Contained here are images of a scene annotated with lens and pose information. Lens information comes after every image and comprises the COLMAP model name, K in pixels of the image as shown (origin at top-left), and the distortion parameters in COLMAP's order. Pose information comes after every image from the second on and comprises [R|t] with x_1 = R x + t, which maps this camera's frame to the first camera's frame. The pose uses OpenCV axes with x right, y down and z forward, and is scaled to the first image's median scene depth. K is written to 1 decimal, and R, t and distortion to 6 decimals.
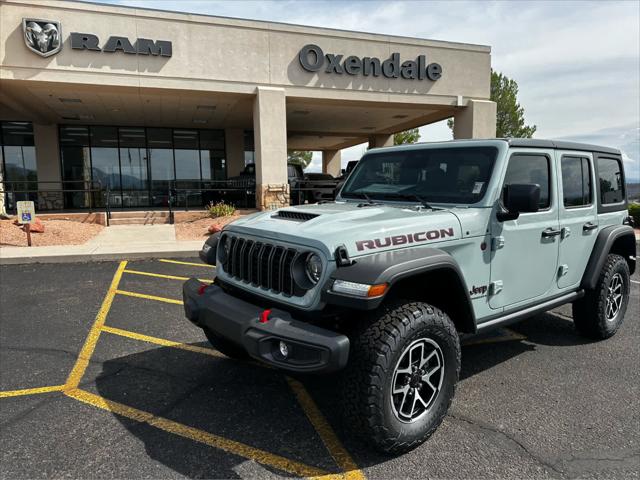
lens RADIAL K [[472.4, 0, 317.5], [0, 472.4, 241.2], [0, 0, 1]] dist [0.003452, -0.002355]
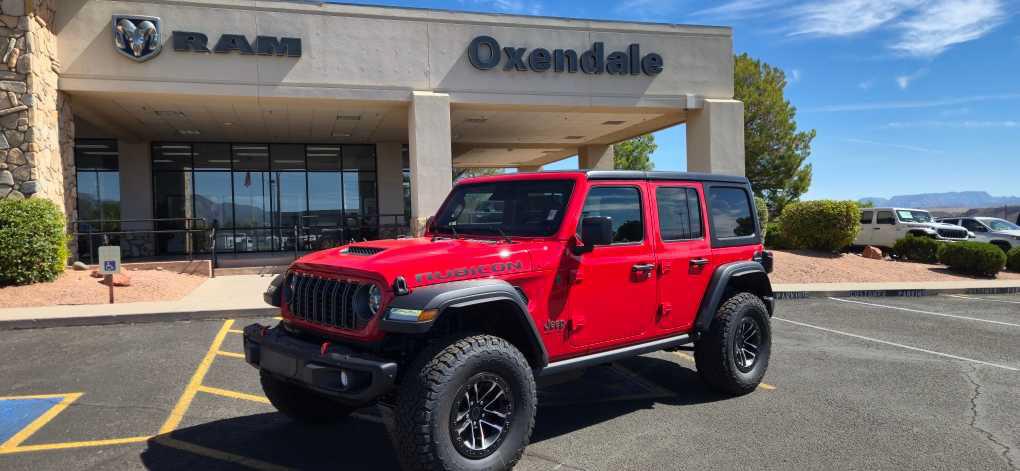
lens RADIAL K [[716.4, 0, 490.4], [0, 716.4, 228.5], [0, 0, 1]] dist [0.058422, 0.001206]
pose [[0.998421, -0.013353, -0.054561, 0.056896], [0.007809, 0.994896, -0.100602, 0.008630], [0.055626, 0.100018, 0.993430, -0.117453]]
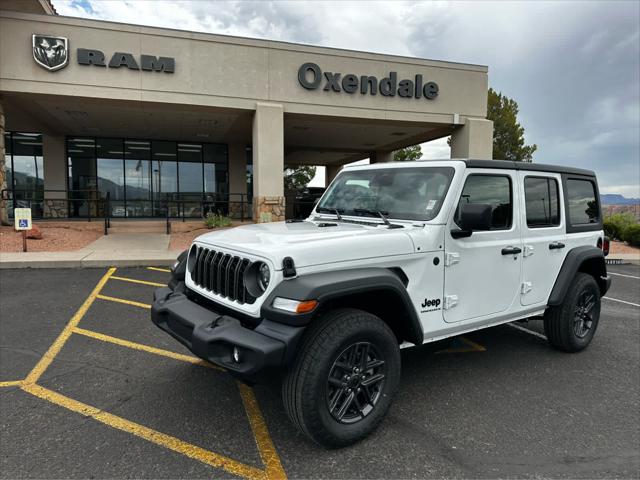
lens RADIAL K [[472.4, 0, 317.5], [0, 472.4, 241.2], [0, 0, 1]] dist [0.003452, -0.002355]
pose [[0.999562, 0.021909, -0.019908, 0.032338], [-0.022497, 0.999301, -0.029848, 0.001473], [0.019240, 0.030283, 0.999356, -0.014067]]
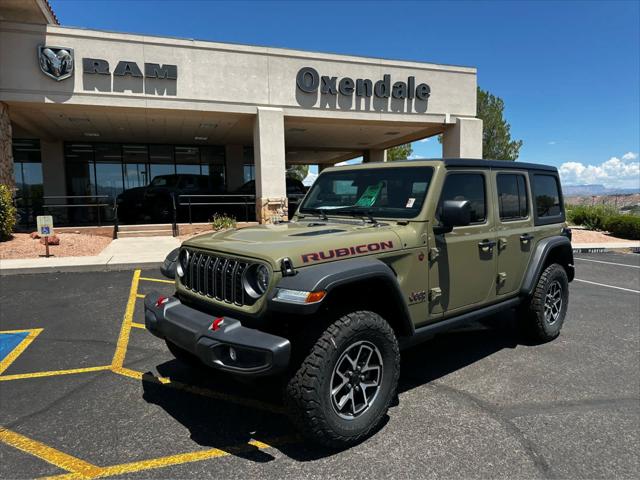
lens RADIAL K [[473.7, 0, 320.0], [0, 473.7, 240.0], [0, 0, 1]] dist [0.008302, 0.000914]
pose [[0.999896, -0.007099, 0.012575, -0.001198], [0.007458, 0.999560, -0.028708, 0.004271], [-0.012366, 0.028799, 0.999509, -0.059485]]
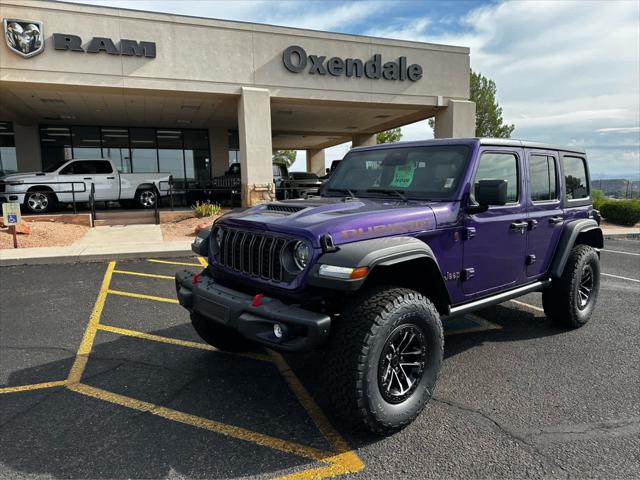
lens RADIAL K [[472.3, 0, 320.0], [0, 472.3, 240.0], [0, 0, 1]] dist [0.004365, -0.001867]
pose [[0.999183, -0.011773, 0.038660, -0.002821], [0.011726, 0.999930, 0.001458, -0.000222], [-0.038675, -0.001004, 0.999251, -0.015971]]
